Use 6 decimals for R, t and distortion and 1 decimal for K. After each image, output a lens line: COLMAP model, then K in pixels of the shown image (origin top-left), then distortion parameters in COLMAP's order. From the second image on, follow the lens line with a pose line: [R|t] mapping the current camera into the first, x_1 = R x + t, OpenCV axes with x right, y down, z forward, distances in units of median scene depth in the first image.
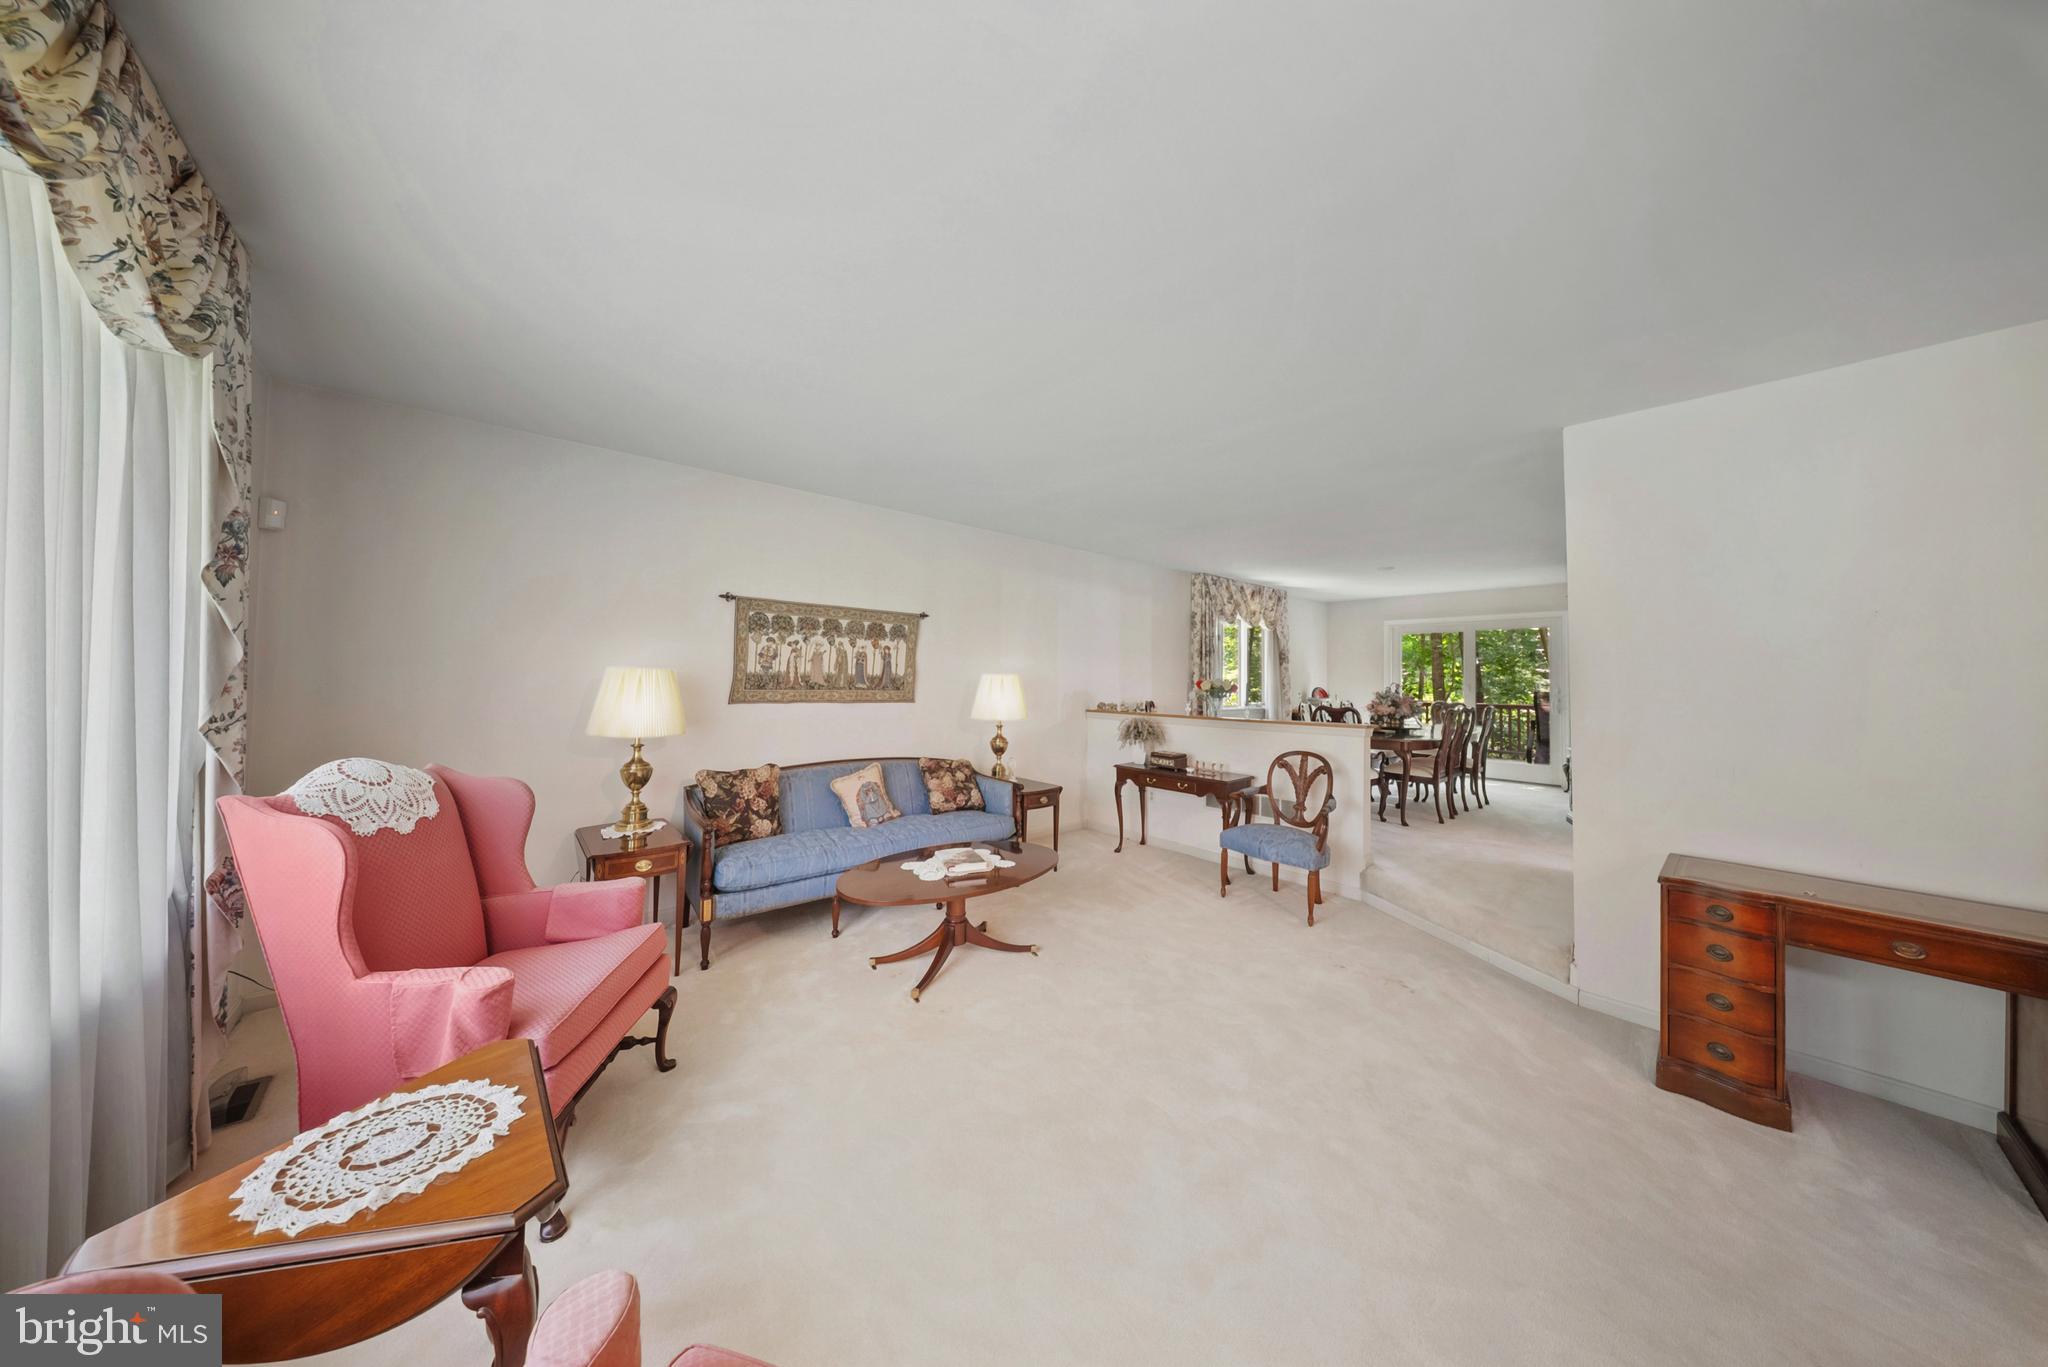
lens RADIAL K [[619.4, 0, 1022.6], [0, 619.4, 673.8], [0, 0, 1]] dist [0.000141, 0.000376]
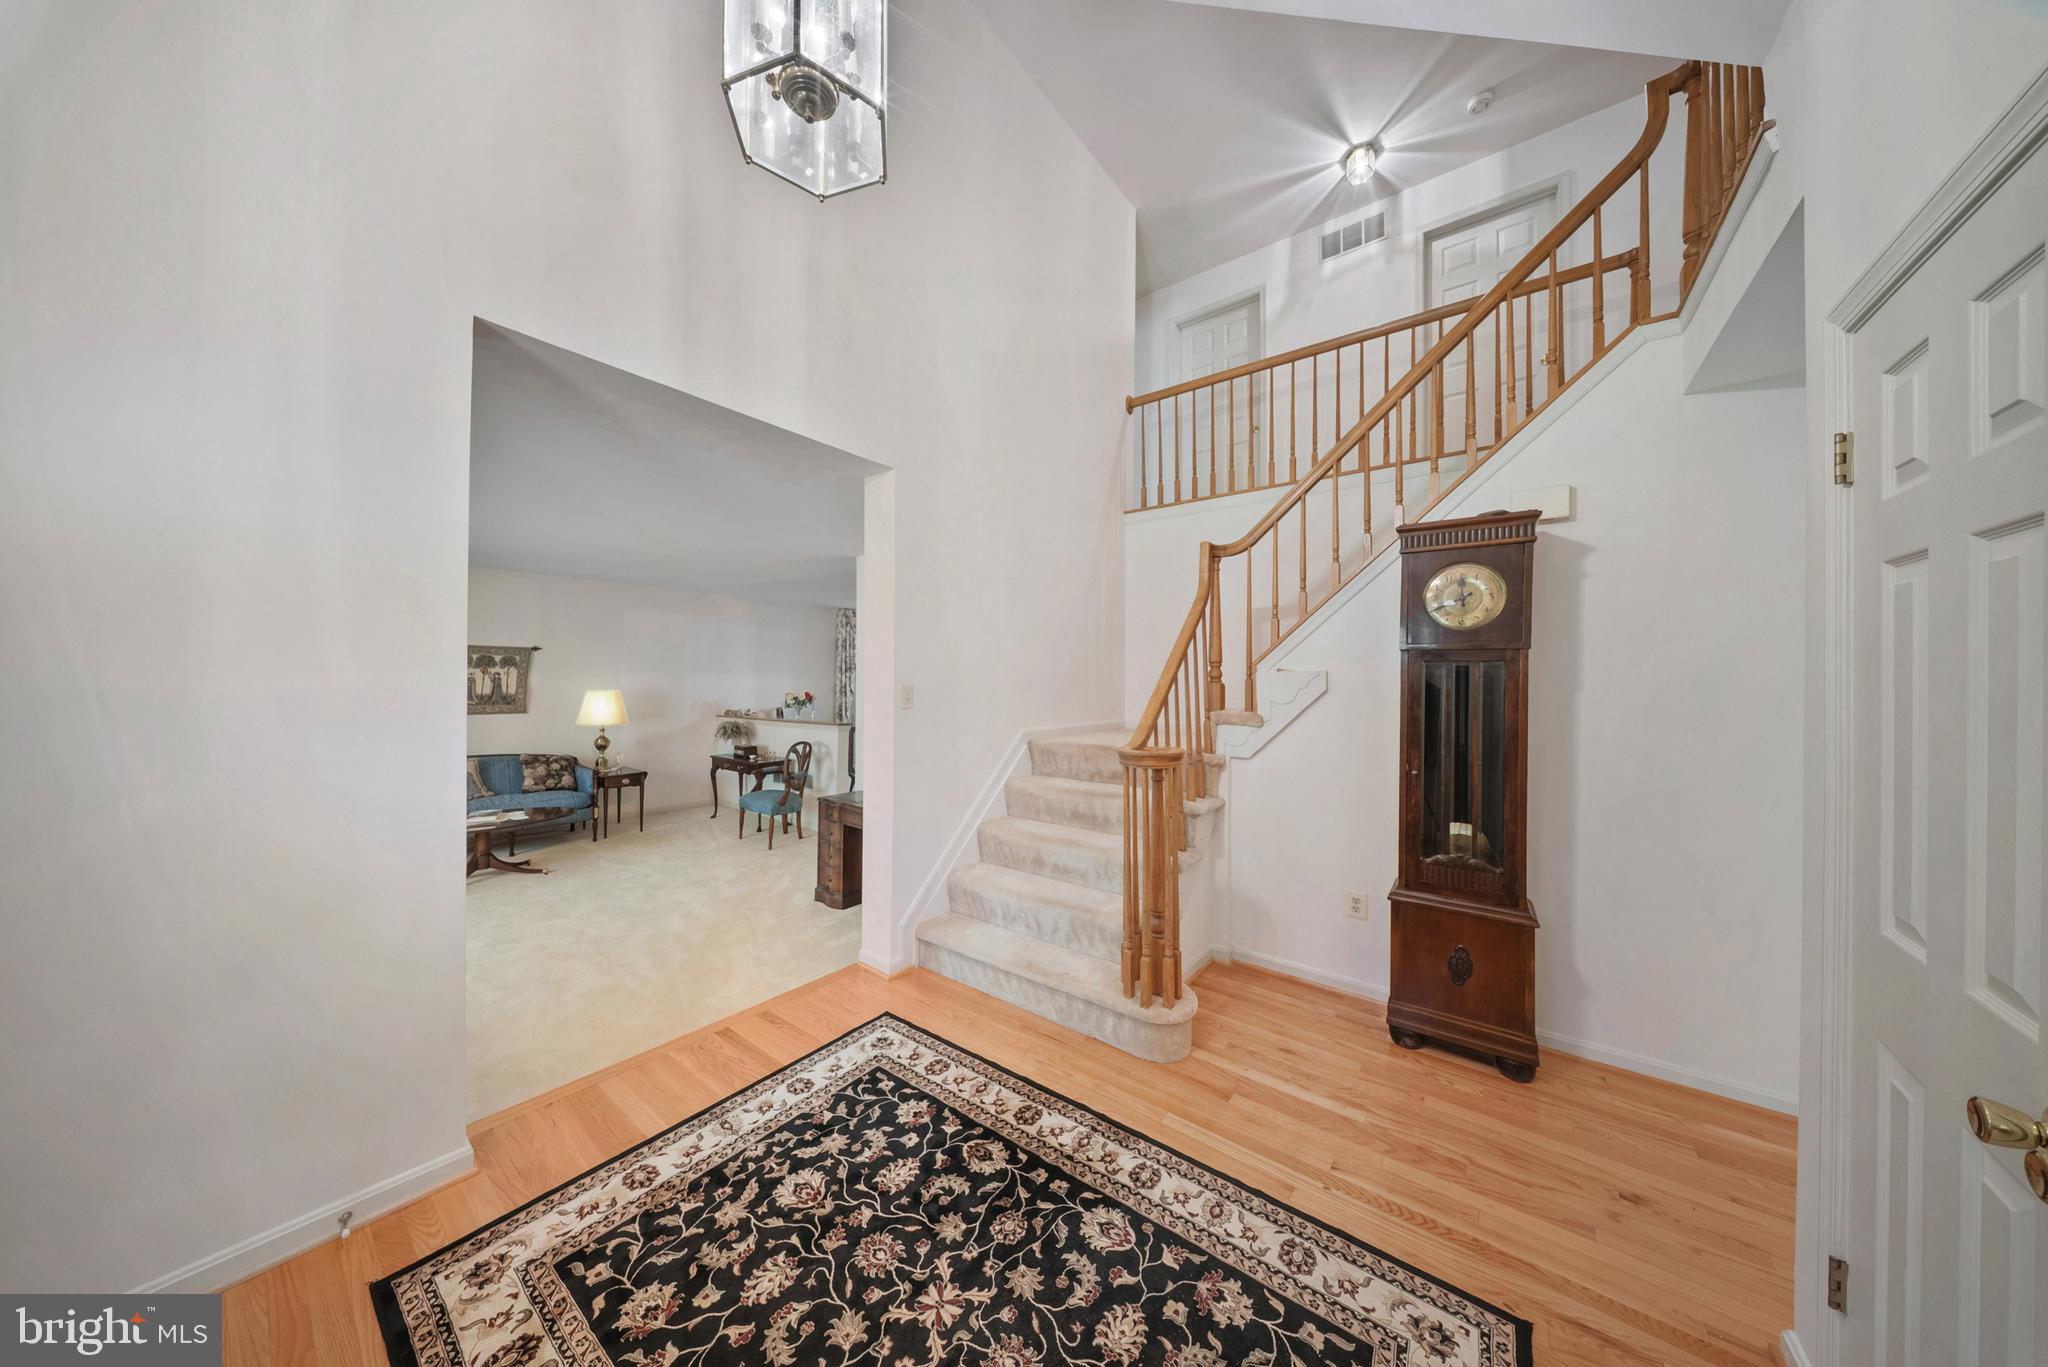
lens RADIAL K [[619.4, 0, 1034.0], [0, 619.4, 679.6], [0, 0, 1]] dist [0.000141, 0.000376]
pose [[0.977537, -0.007200, 0.210639, 0.639660], [0.005117, 0.999932, 0.010433, -0.036936], [-0.210700, -0.009120, 0.977508, -0.565009]]
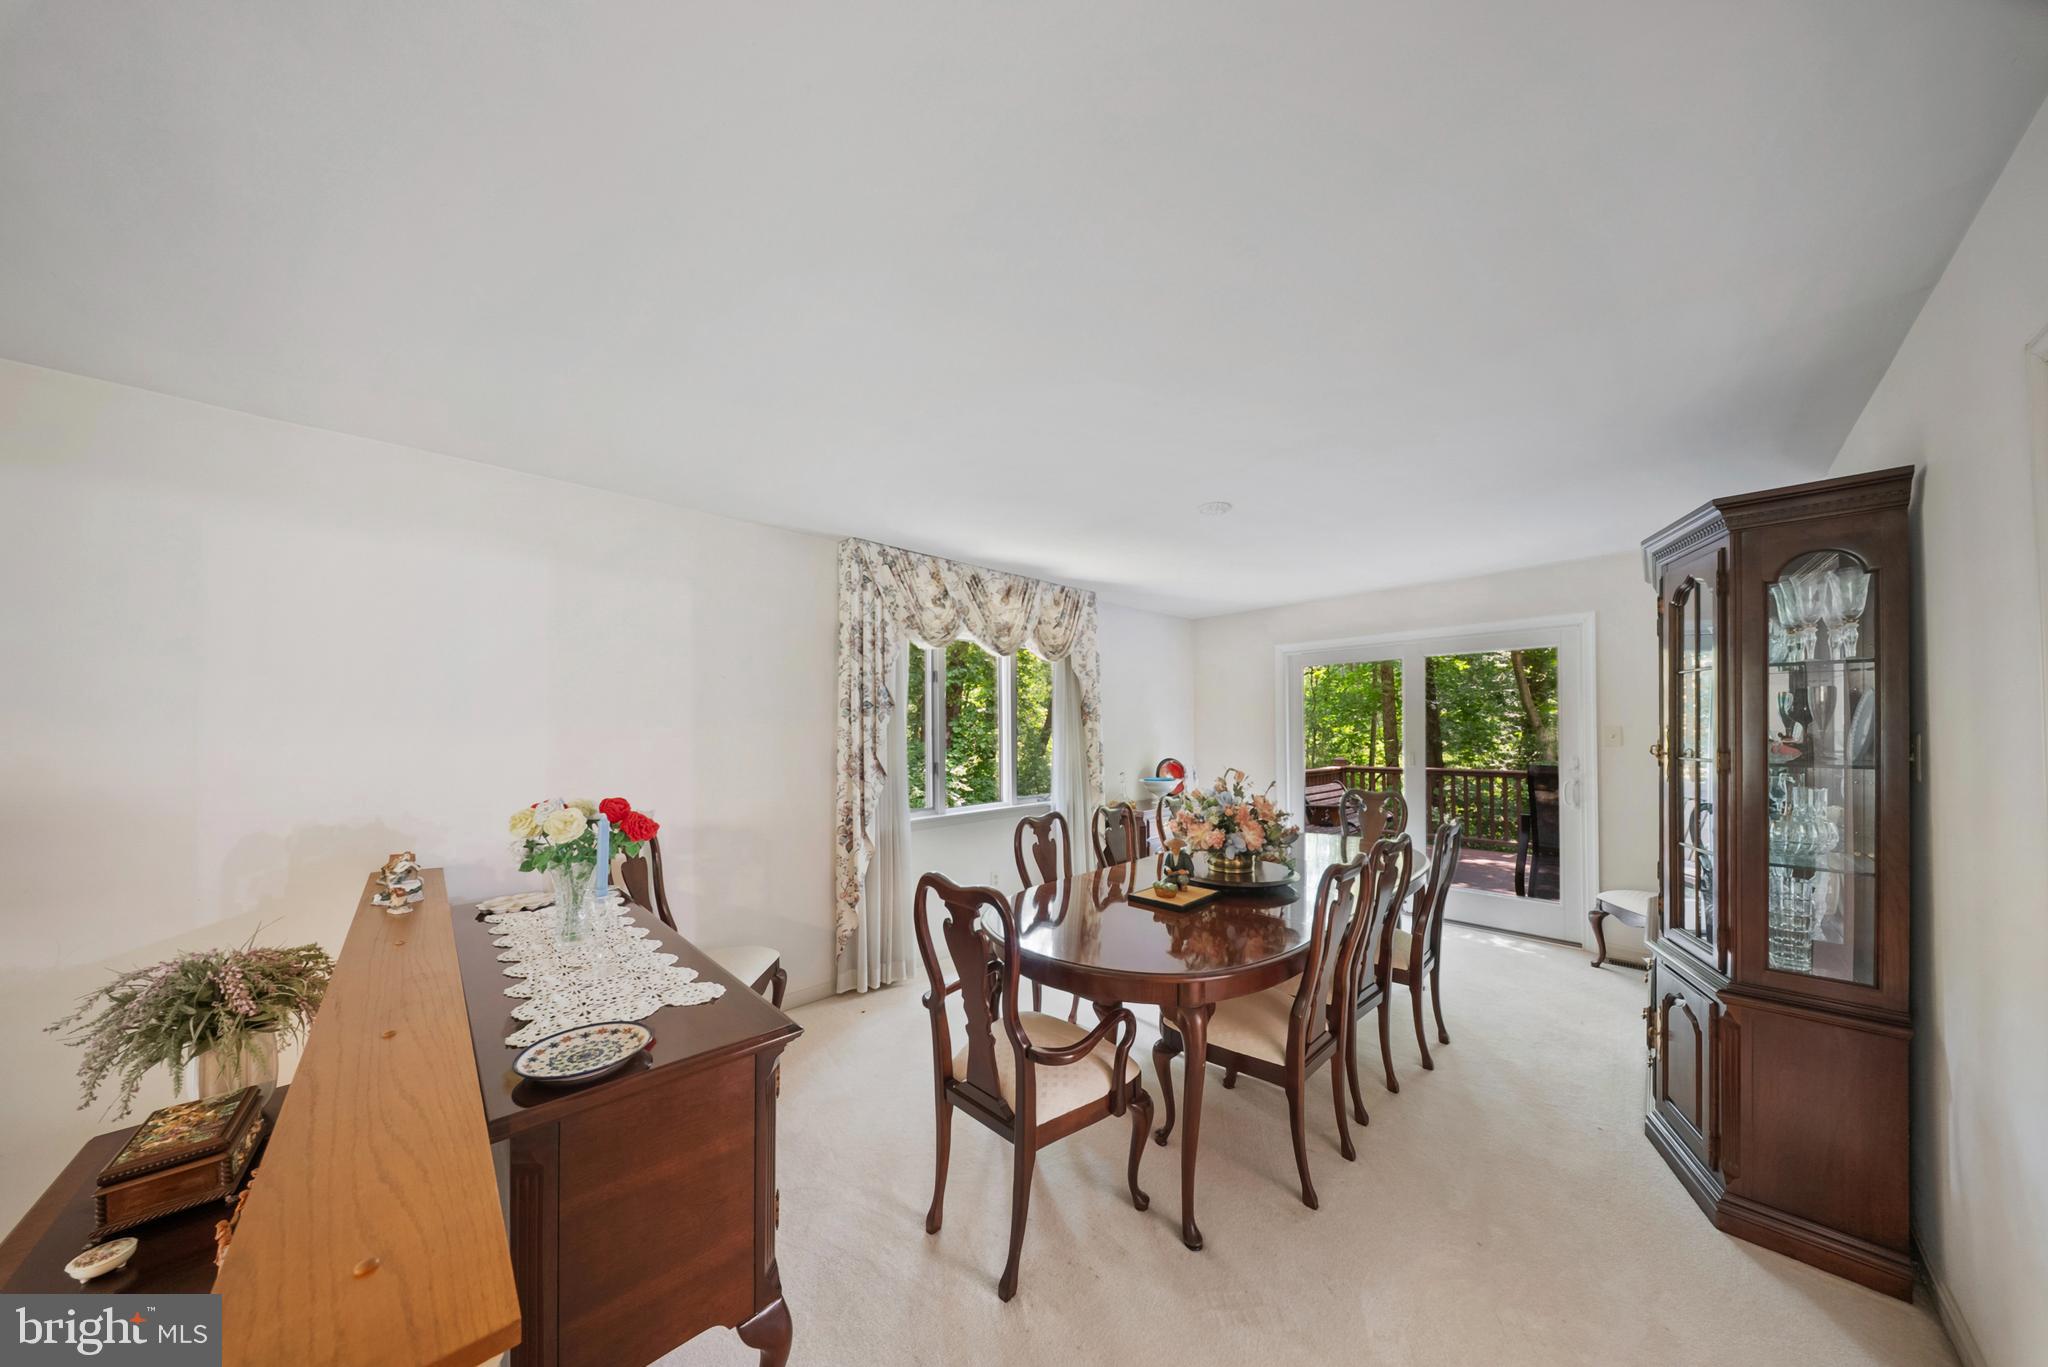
lens RADIAL K [[619.4, 0, 1018.6], [0, 619.4, 730.3], [0, 0, 1]] dist [0.000141, 0.000376]
pose [[0.999147, -0.020099, 0.036085, 0.622542], [0.019675, 0.999733, 0.012087, -0.030573], [-0.036319, -0.011366, 0.999276, 0.818383]]
